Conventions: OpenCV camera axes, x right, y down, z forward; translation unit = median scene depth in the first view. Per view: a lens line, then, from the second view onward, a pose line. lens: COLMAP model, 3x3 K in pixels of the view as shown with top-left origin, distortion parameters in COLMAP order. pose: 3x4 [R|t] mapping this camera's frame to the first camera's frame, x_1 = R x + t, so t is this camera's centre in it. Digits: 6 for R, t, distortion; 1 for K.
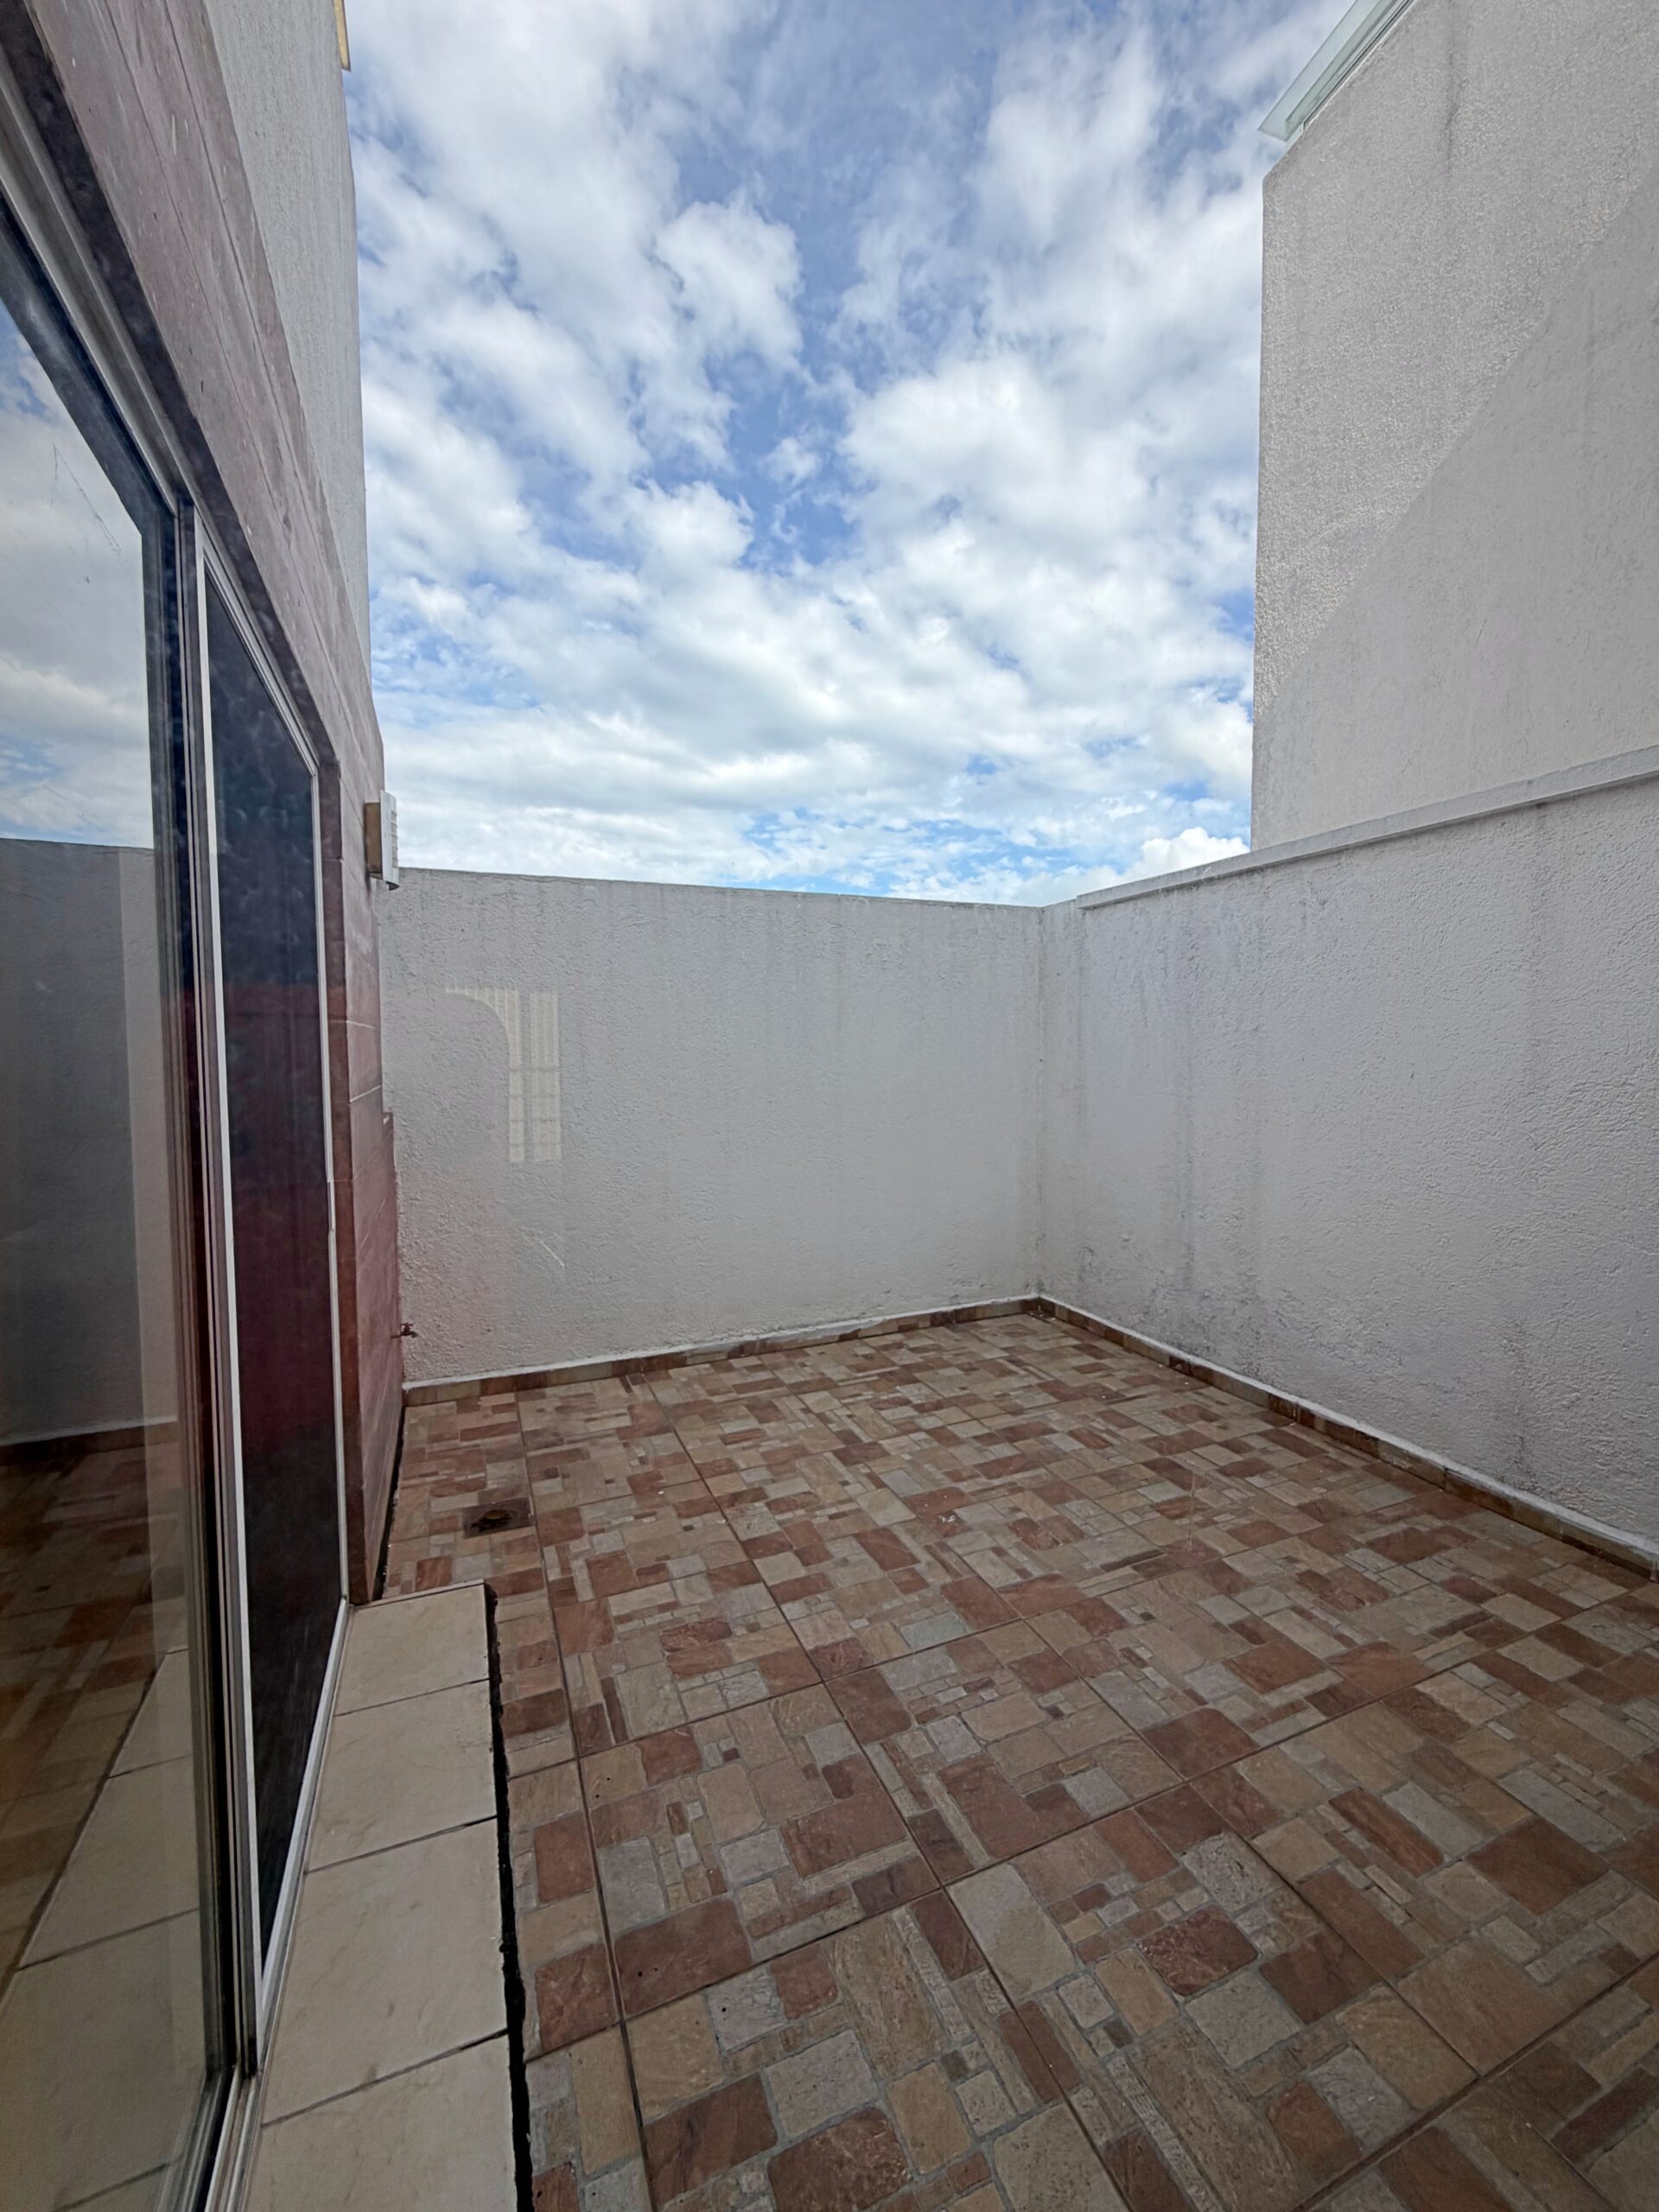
lens RADIAL K [[882.7, 0, 822.7], [0, 882.7, 1098.9], [0, 0, 1]] dist [0.000163, 0.000426]
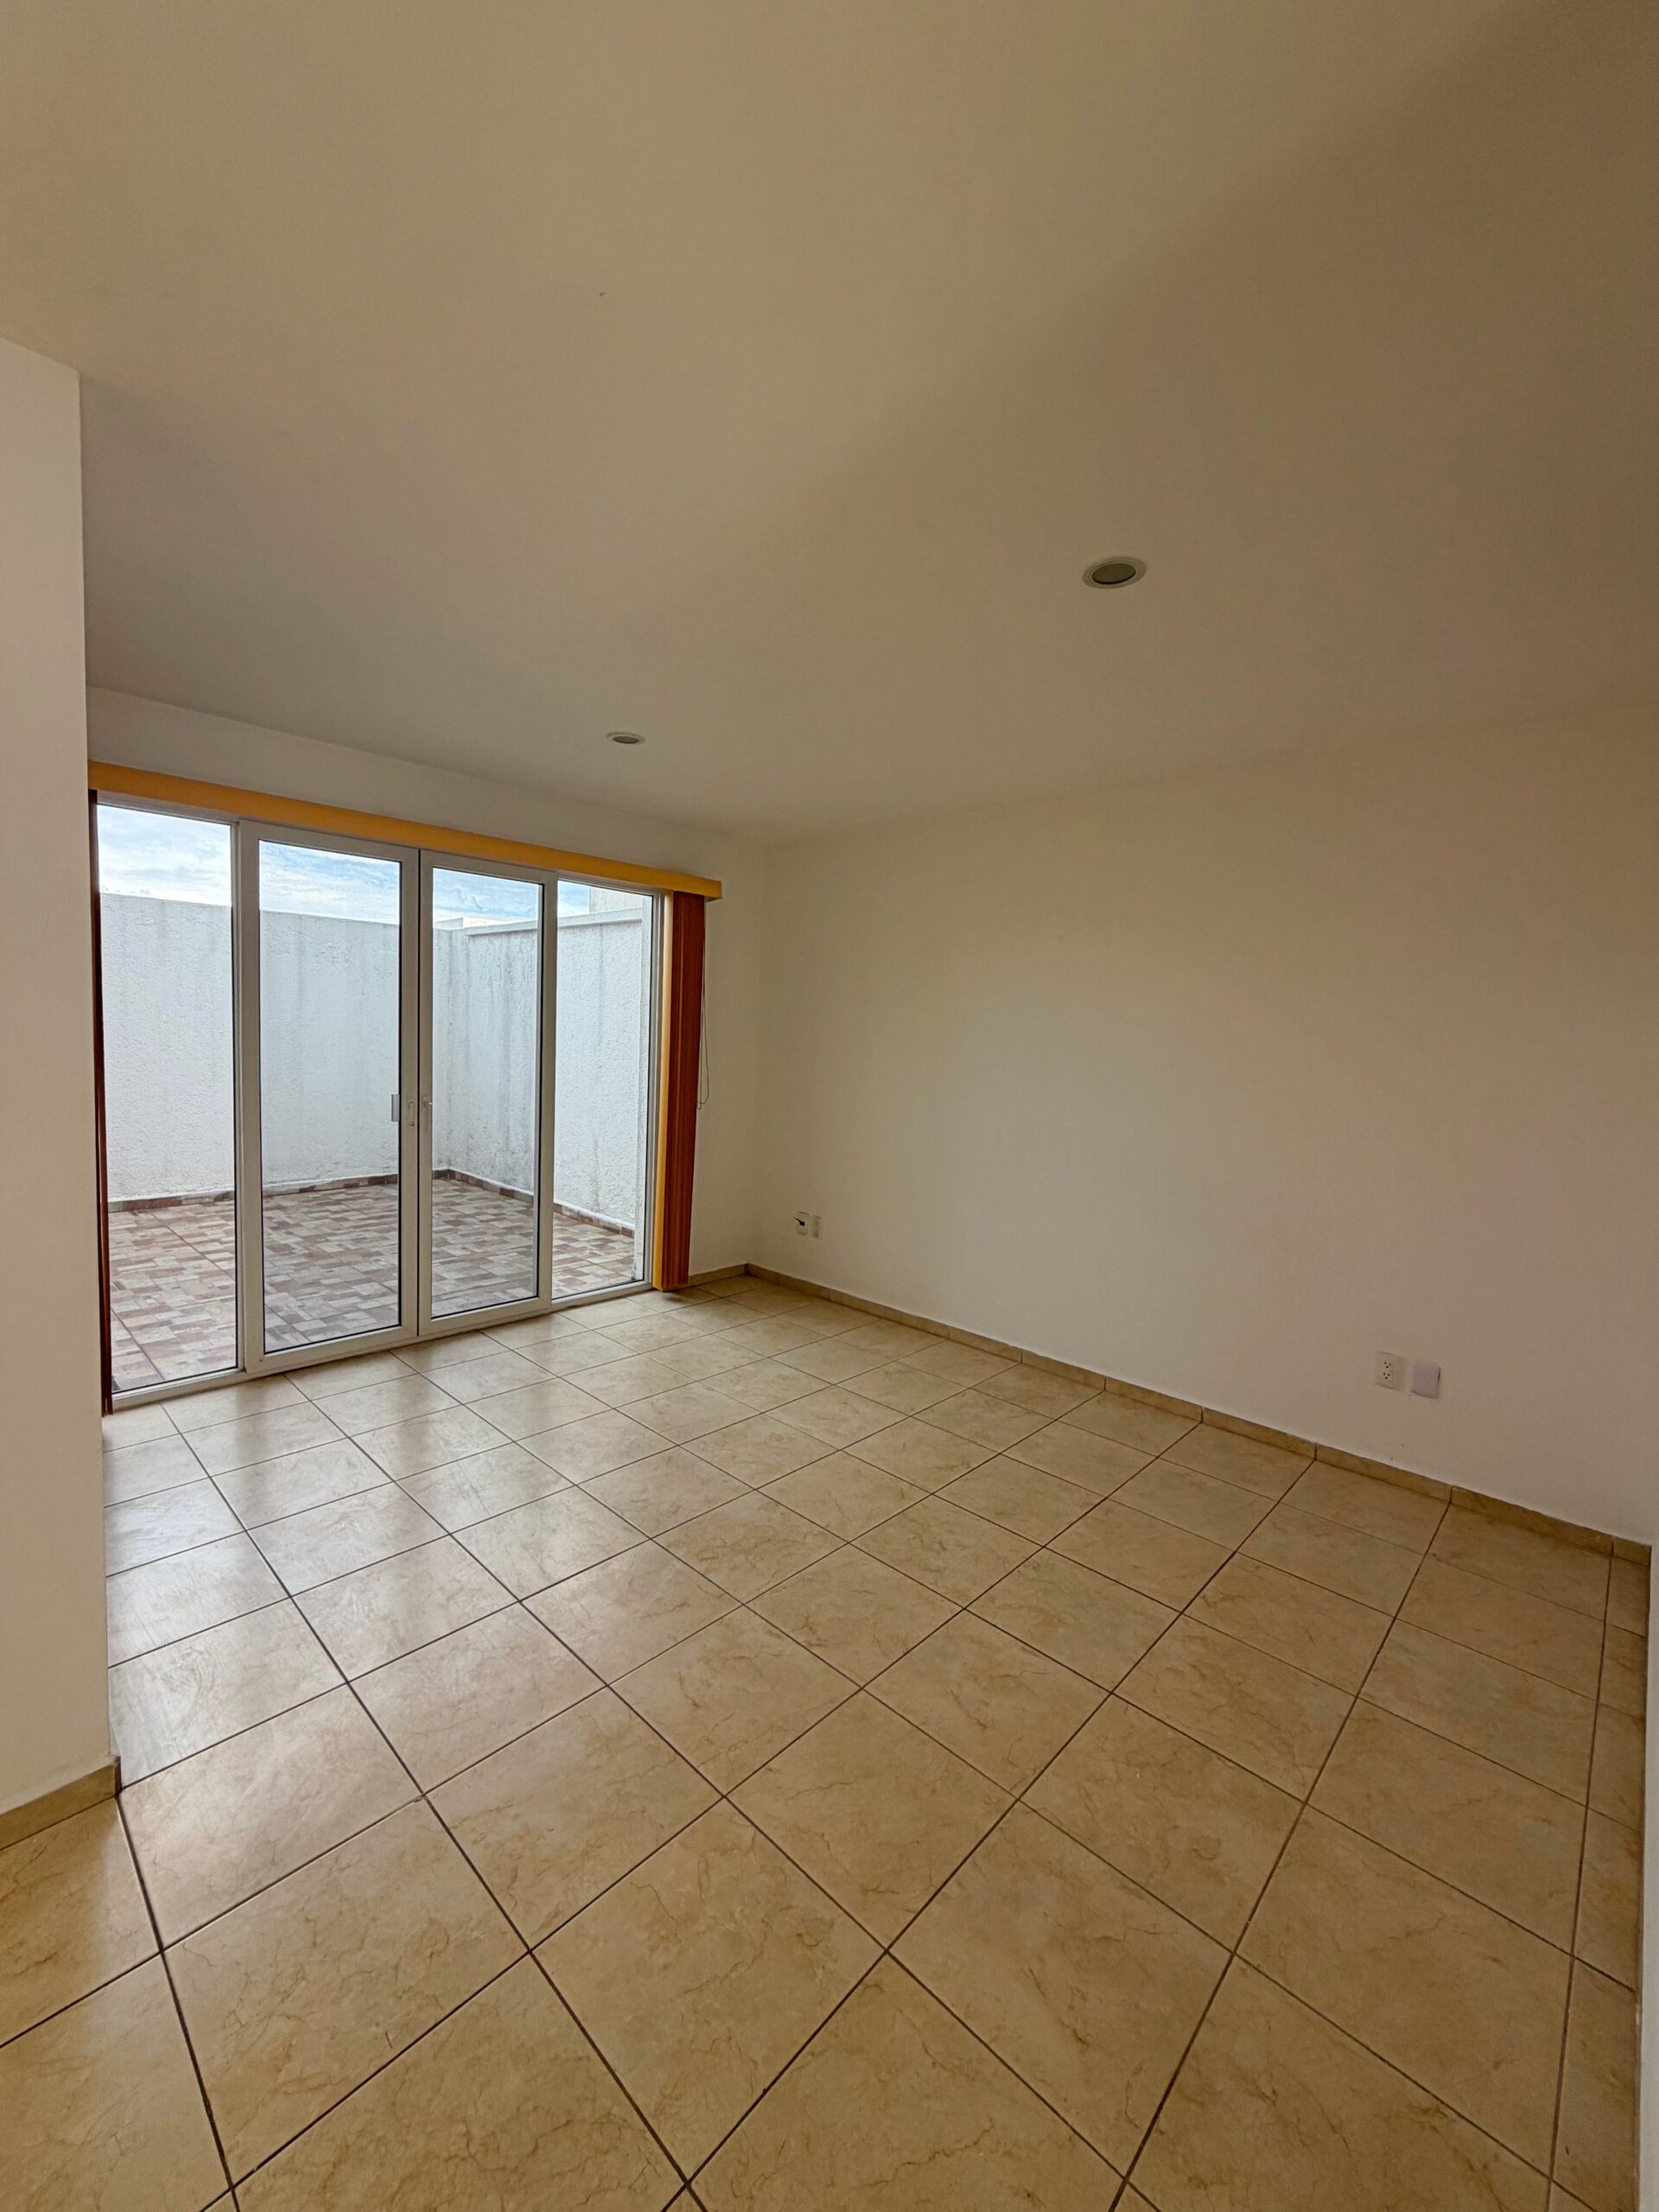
lens RADIAL K [[882.7, 0, 822.7], [0, 882.7, 1098.9], [0, 0, 1]] dist [0.000163, 0.000426]
pose [[0.910545, 0.014302, 0.413161, 0.269847], [-0.028061, 0.999235, 0.027251, 0.042374], [-0.412455, -0.036407, 0.910250, -1.040683]]
